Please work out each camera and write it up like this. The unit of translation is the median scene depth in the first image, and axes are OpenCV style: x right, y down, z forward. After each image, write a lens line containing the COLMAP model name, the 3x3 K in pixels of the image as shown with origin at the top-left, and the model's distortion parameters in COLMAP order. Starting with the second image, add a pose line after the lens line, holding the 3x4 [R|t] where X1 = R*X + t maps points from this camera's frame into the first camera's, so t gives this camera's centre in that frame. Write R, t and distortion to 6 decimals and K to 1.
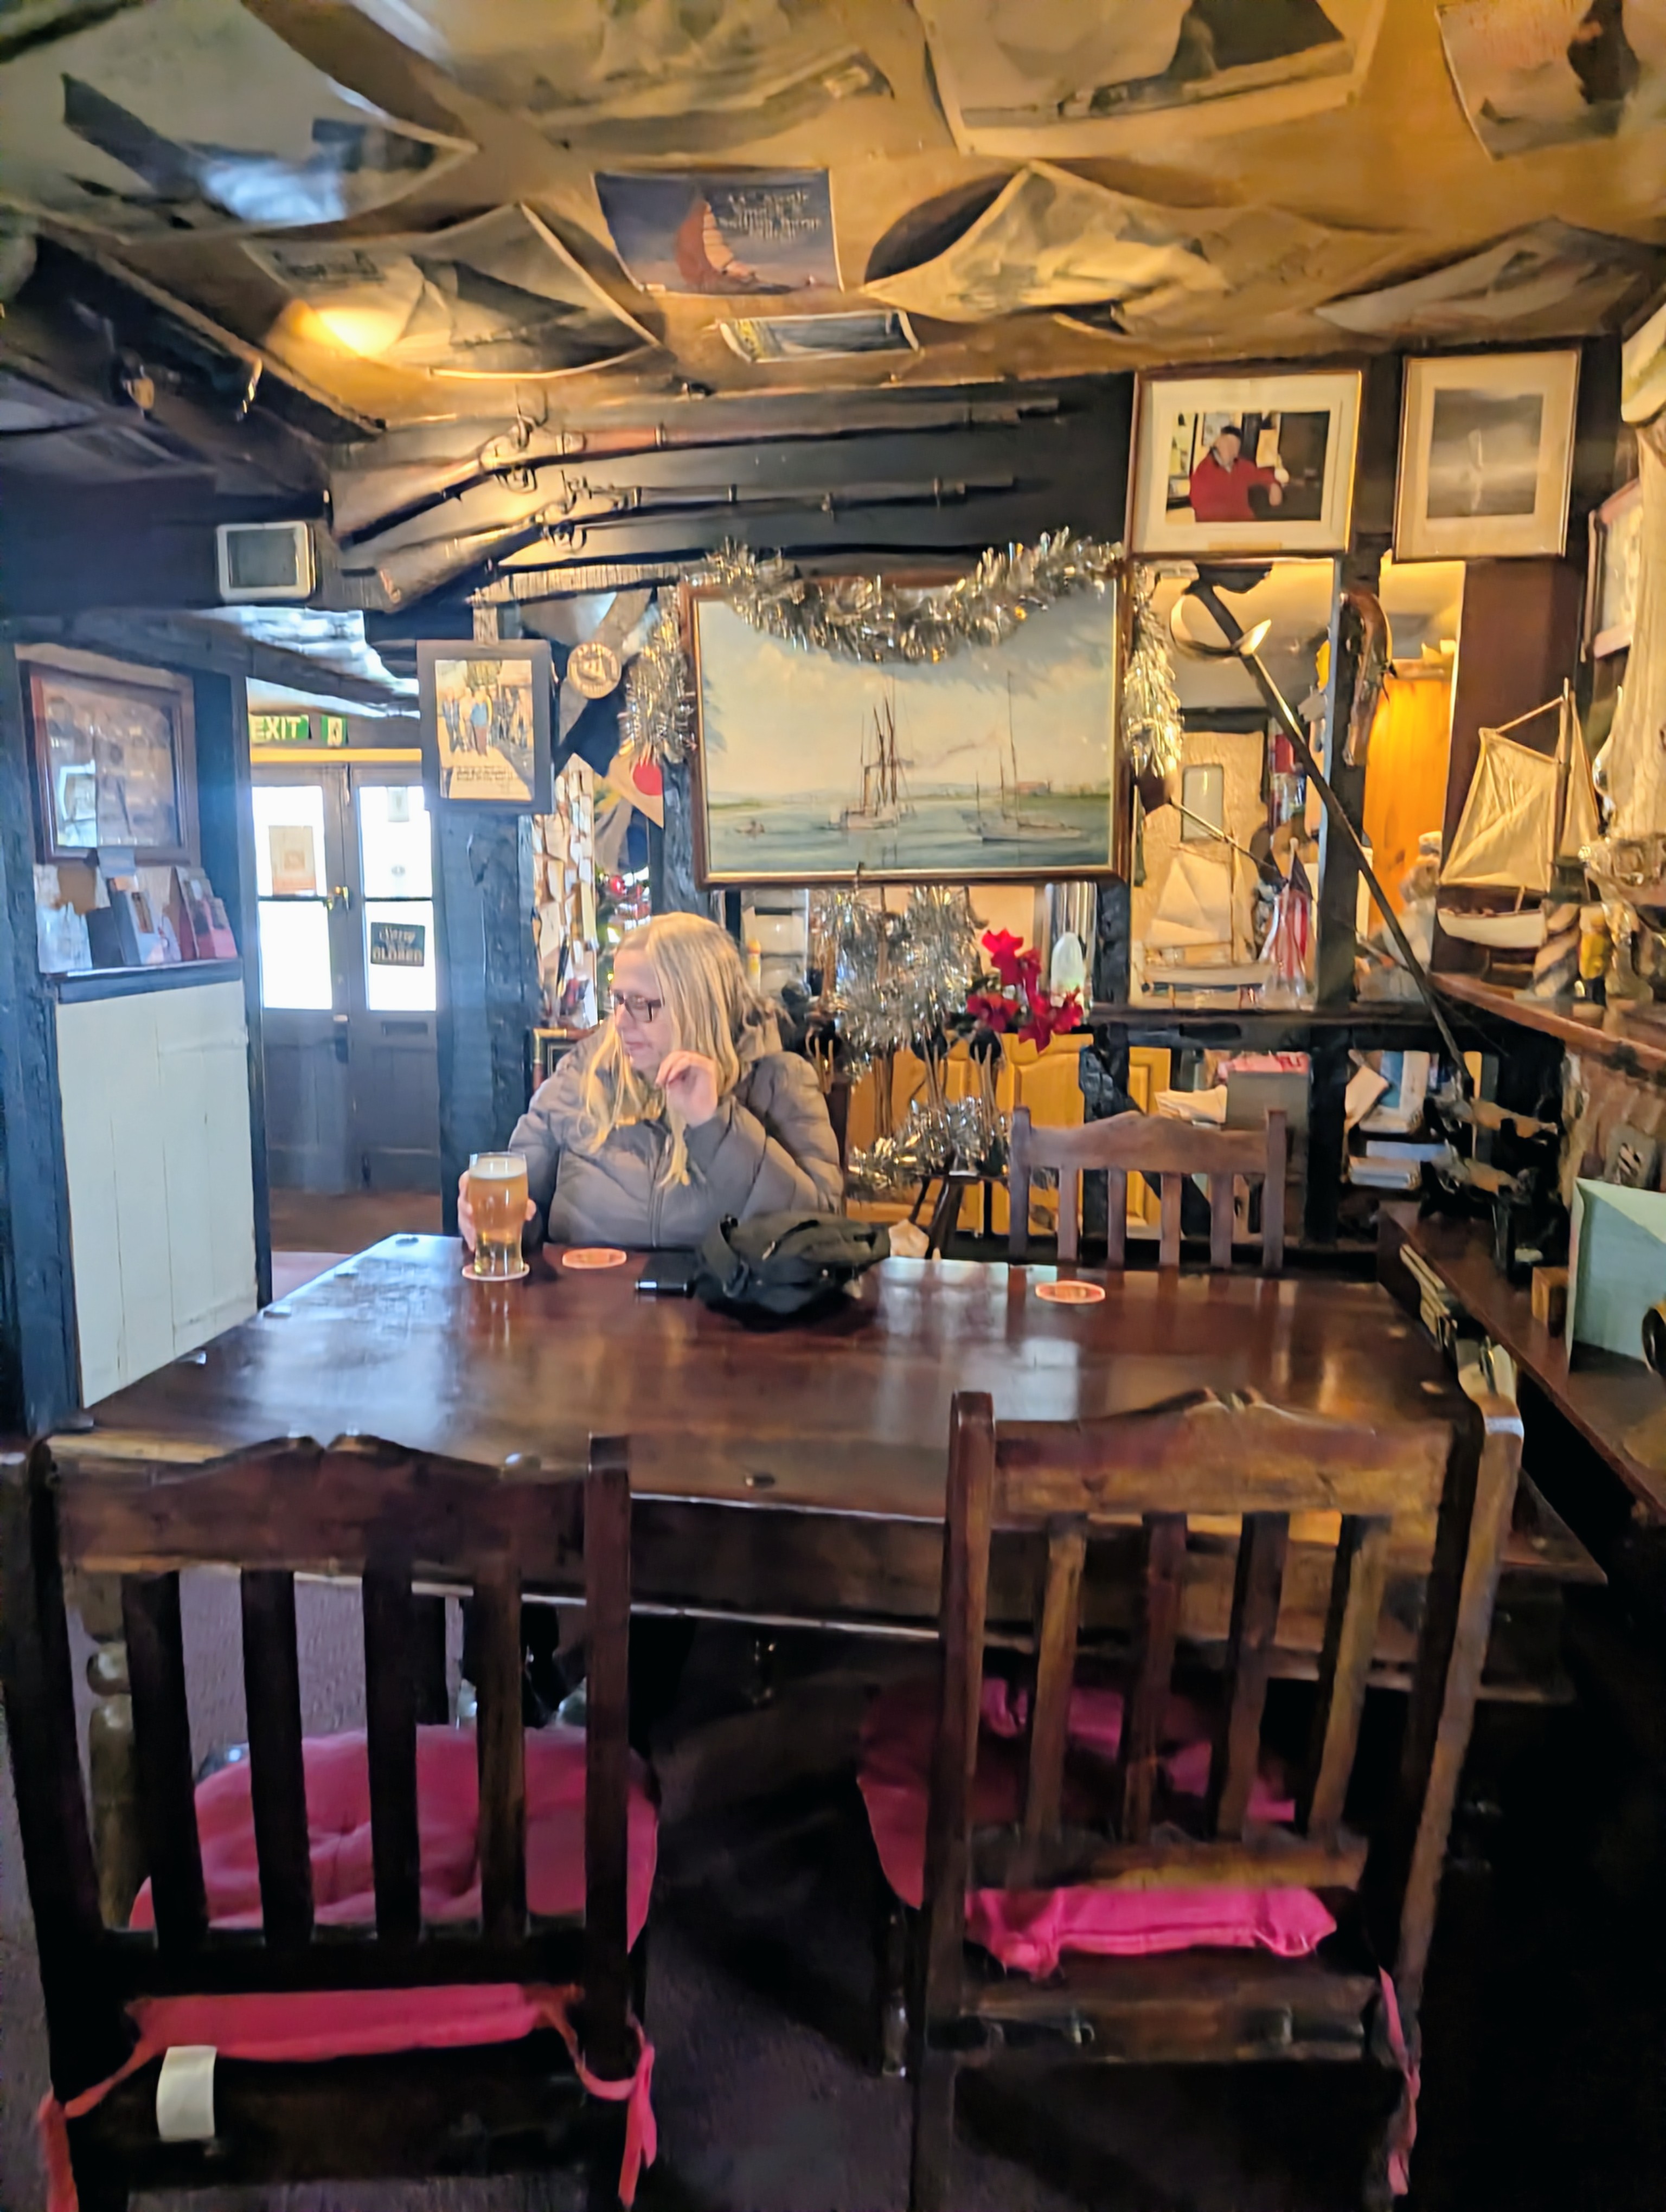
lens RADIAL K [[1666.2, 0, 833.0], [0, 1666.2, 1106.0], [0, 0, 1]] dist [0.046843, -0.051835]
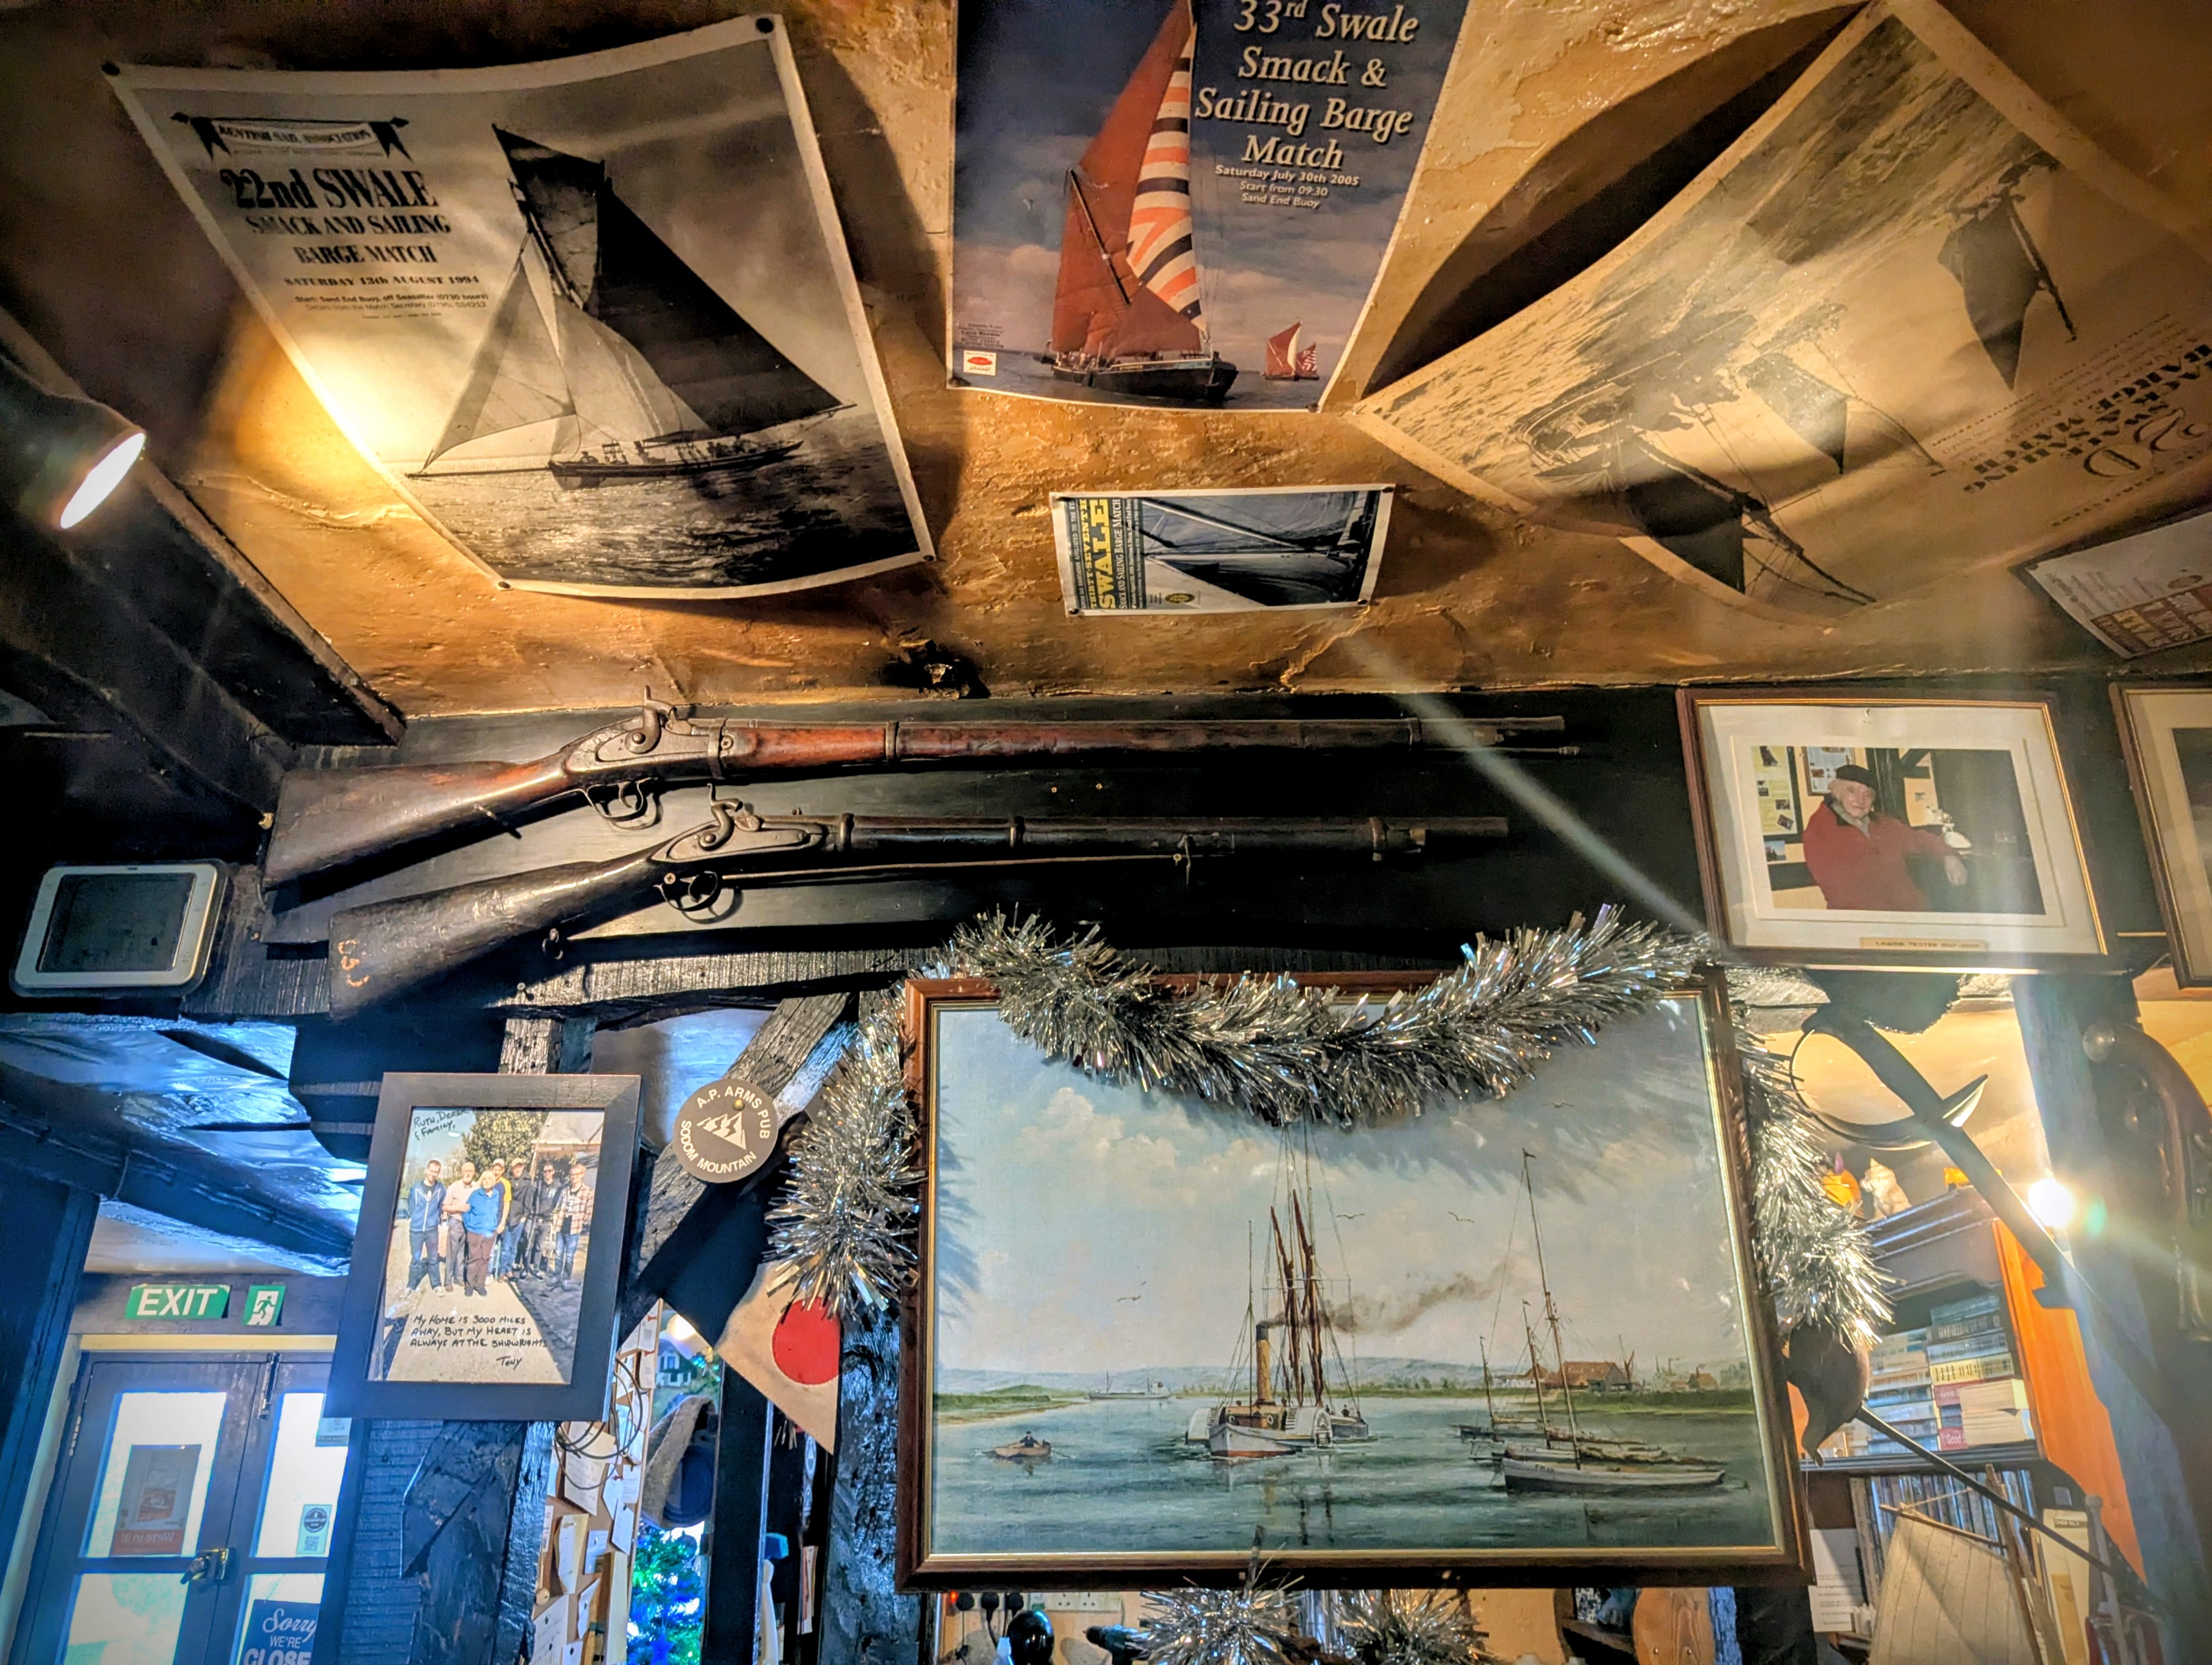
lens RADIAL K [[1665.8, 0, 1106.0], [0, 1665.8, 832.5], [0, 0, 1]] dist [0.046843, -0.051835]
pose [[0.990015, 0.059858, 0.127621, -0.099642], [0.011822, 0.866912, -0.498320, -0.080610], [-0.140465, 0.494853, 0.857549, 0.497828]]
